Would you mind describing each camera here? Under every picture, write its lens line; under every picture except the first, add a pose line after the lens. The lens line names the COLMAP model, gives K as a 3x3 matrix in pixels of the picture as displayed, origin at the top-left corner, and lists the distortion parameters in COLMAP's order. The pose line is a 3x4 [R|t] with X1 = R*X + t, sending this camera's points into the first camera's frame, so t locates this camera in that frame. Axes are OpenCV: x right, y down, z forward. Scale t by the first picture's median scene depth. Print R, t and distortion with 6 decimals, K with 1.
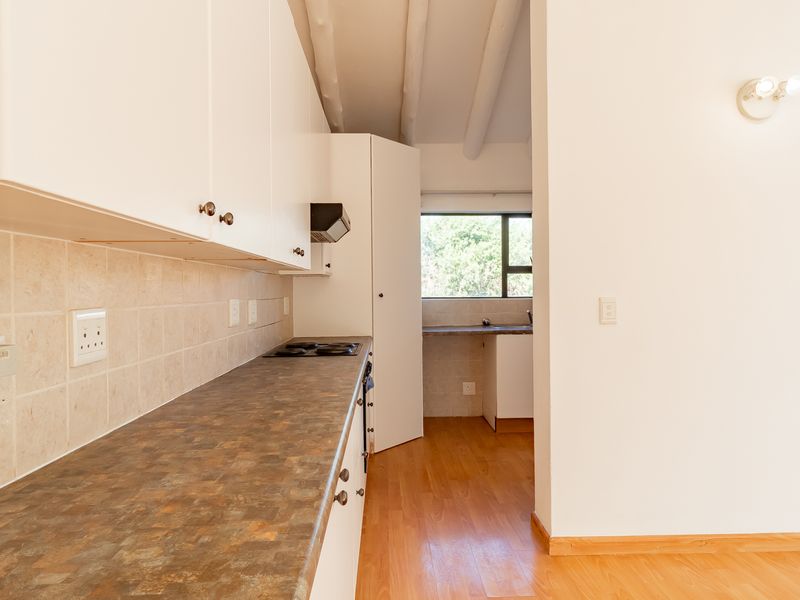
lens RADIAL K [[492.9, 0, 403.6], [0, 492.9, 293.7], [0, 0, 1]] dist [-0.001677, 0.004370]
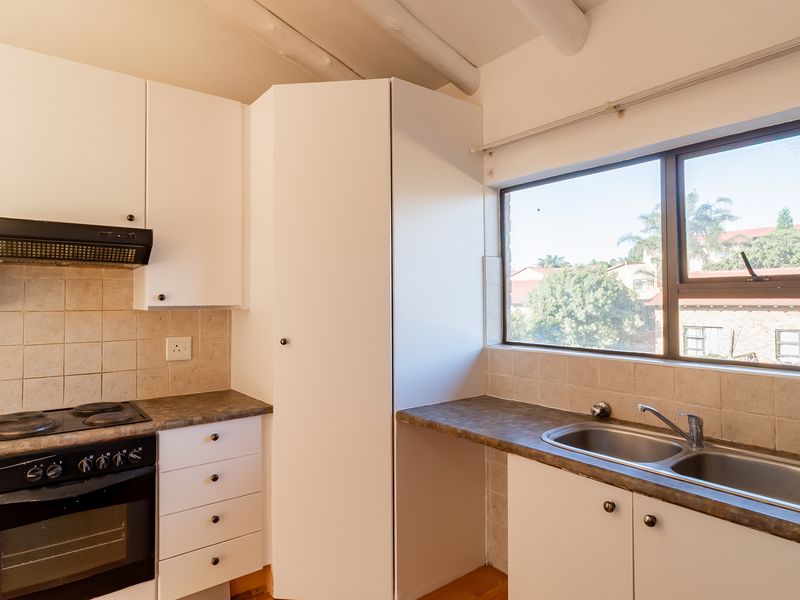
lens RADIAL K [[492.9, 0, 402.4], [0, 492.9, 305.8], [0, 0, 1]] dist [-0.001677, 0.004370]
pose [[0.578396, 0.013958, -0.815637, 1.824819], [-0.008050, 0.999903, 0.011403, -0.168087], [0.815717, -0.000029, 0.578452, 2.602501]]
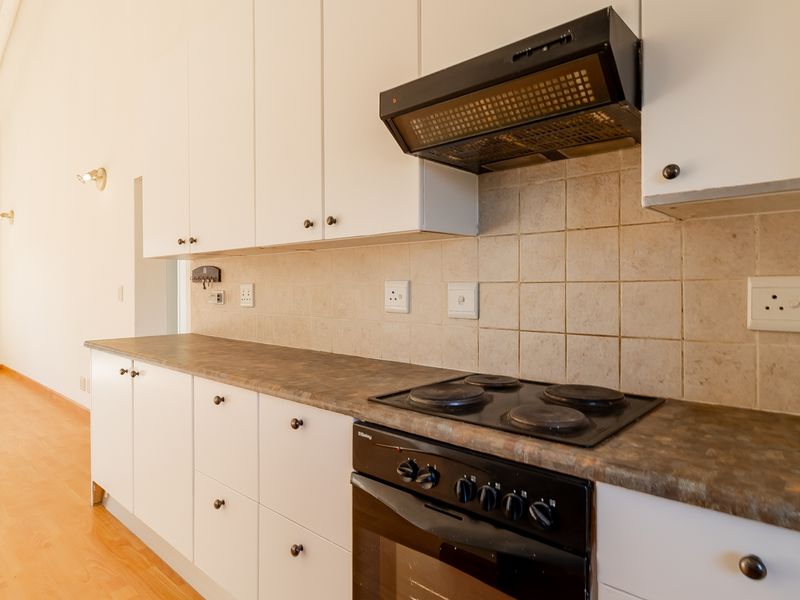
lens RADIAL K [[492.9, 0, 394.5], [0, 492.9, 287.5], [0, 0, 1]] dist [-0.001677, 0.004370]
pose [[-0.705258, 0.014964, -0.708792, 0.542101], [0.006644, 0.999873, 0.014498, 0.020396], [0.708919, 0.005516, -0.705268, 3.252053]]
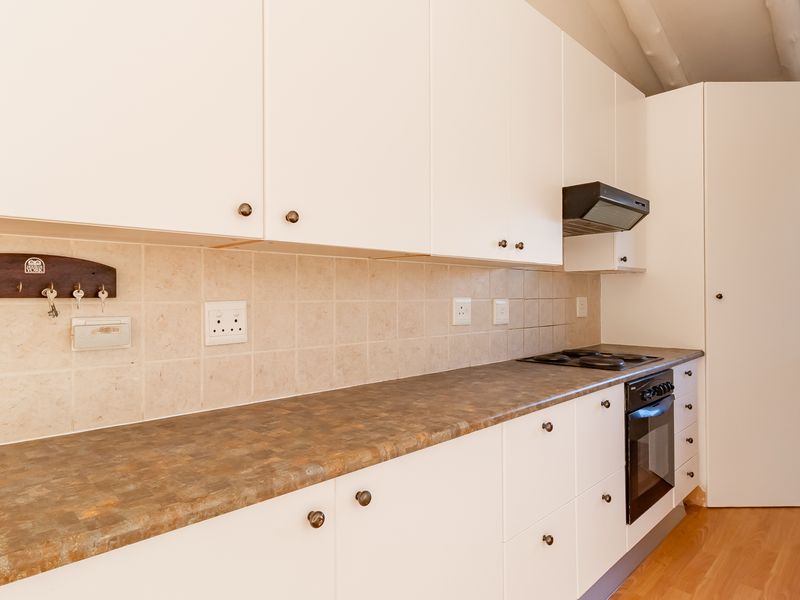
lens RADIAL K [[492.9, 0, 398.6], [0, 492.9, 295.3], [0, 0, 1]] dist [-0.001677, 0.004370]
pose [[0.671834, 0.009314, -0.740644, 0.605994], [-0.008966, 0.999950, 0.004442, 0.007166], [0.740648, 0.003657, 0.671884, 0.497124]]
